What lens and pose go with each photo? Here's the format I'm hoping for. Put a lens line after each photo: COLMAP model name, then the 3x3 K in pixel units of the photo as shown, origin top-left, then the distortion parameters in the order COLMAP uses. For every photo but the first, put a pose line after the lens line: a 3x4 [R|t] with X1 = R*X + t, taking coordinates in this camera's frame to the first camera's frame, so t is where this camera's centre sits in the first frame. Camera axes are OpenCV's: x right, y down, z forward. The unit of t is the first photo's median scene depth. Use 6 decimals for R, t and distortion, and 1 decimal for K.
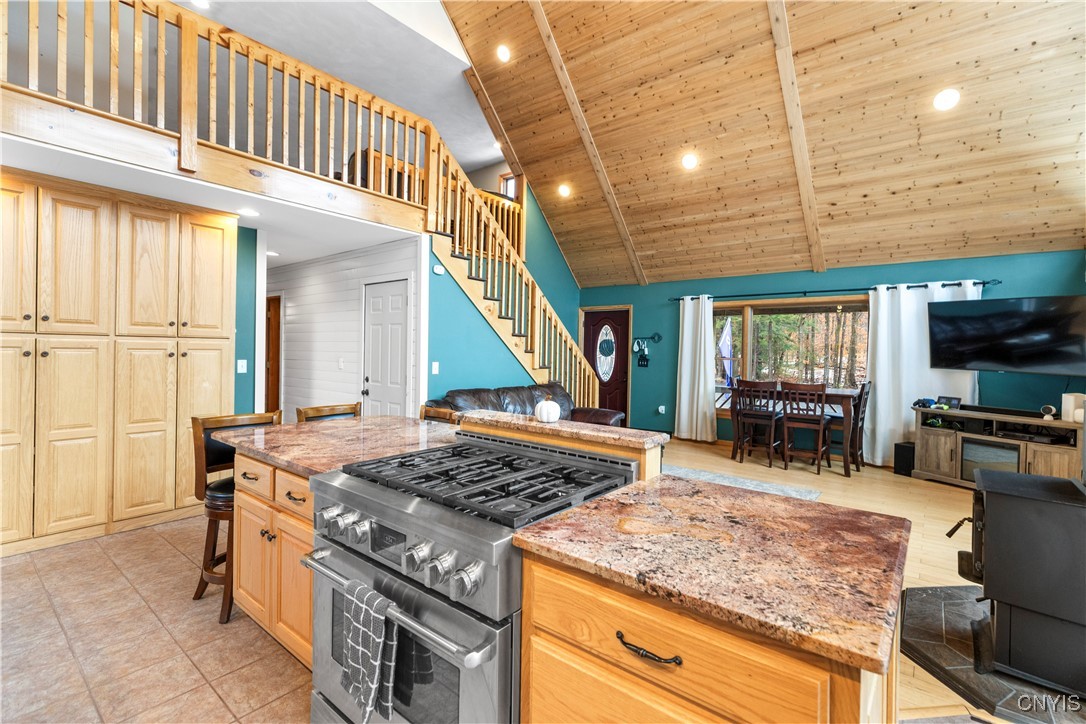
lens RADIAL K [[483.0, 0, 546.3], [0, 483.0, 353.9], [0, 0, 1]] dist [0.004062, 0.000169]
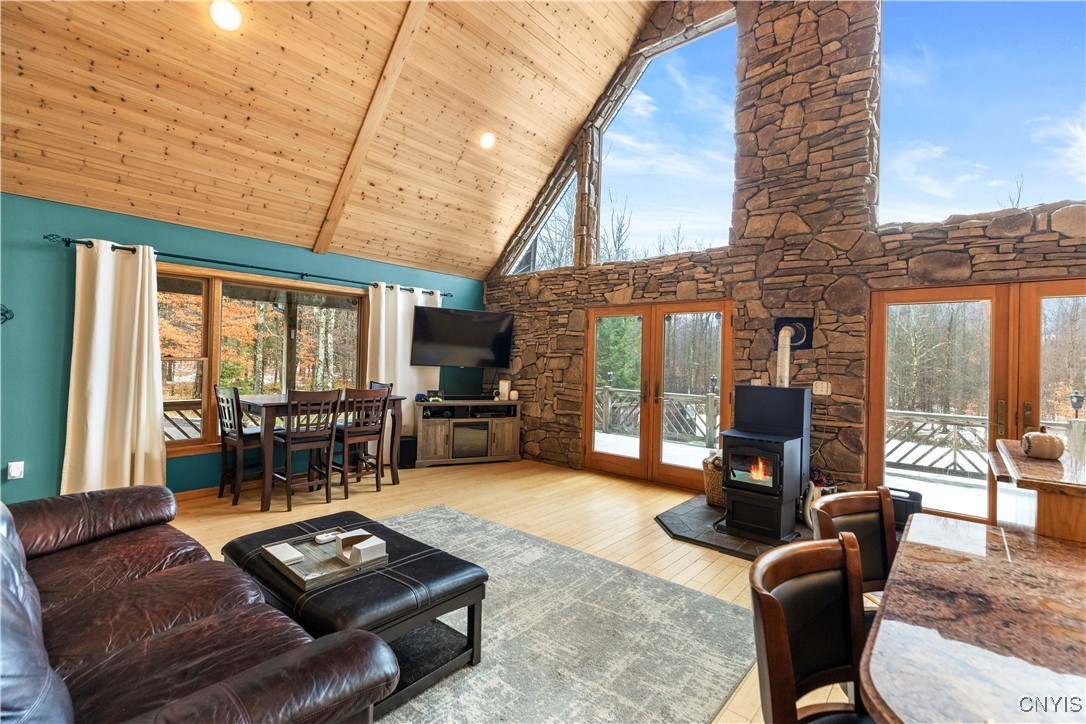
lens RADIAL K [[483.0, 0, 557.9], [0, 483.0, 354.8], [0, 0, 1]] dist [0.004062, 0.000169]
pose [[0.018507, -0.007085, 0.999804, -0.298062], [-0.012163, 0.999899, 0.007311, -0.007146], [-0.999755, -0.012296, 0.018419, 0.658169]]
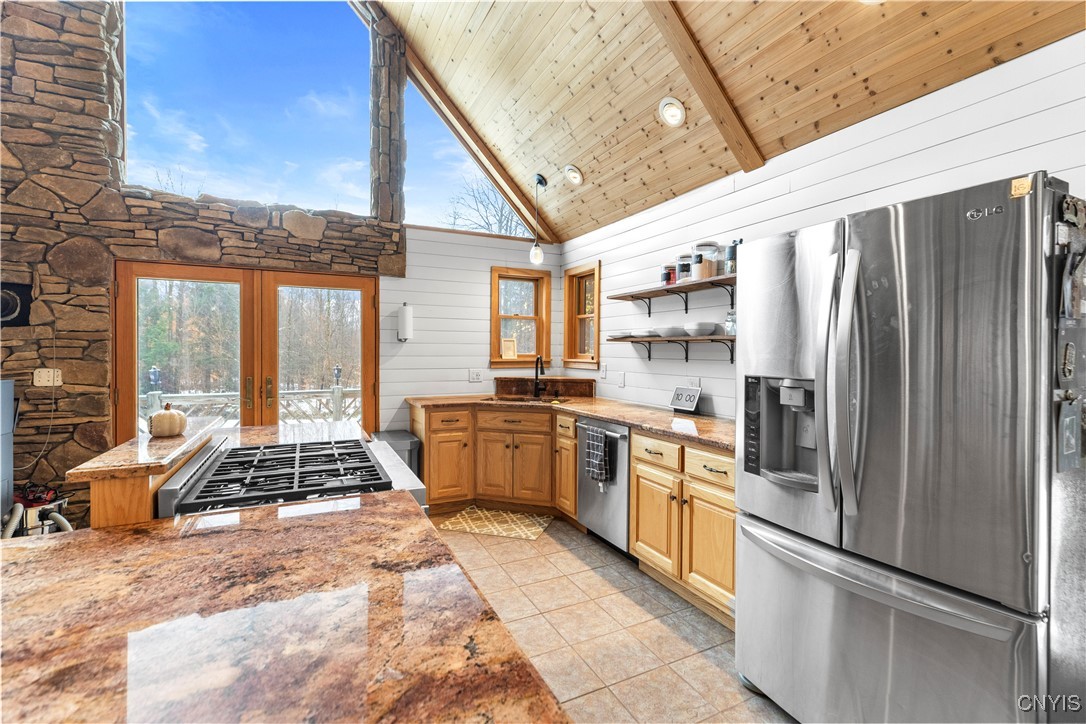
lens RADIAL K [[483.0, 0, 545.1], [0, 483.0, 355.8], [0, 0, 1]] dist [0.004062, 0.000169]
pose [[-0.907119, -0.023664, 0.420208, -0.324875], [-0.013106, 0.999522, 0.027995, -0.004829], [-0.420670, 0.019888, -0.906996, 0.535163]]
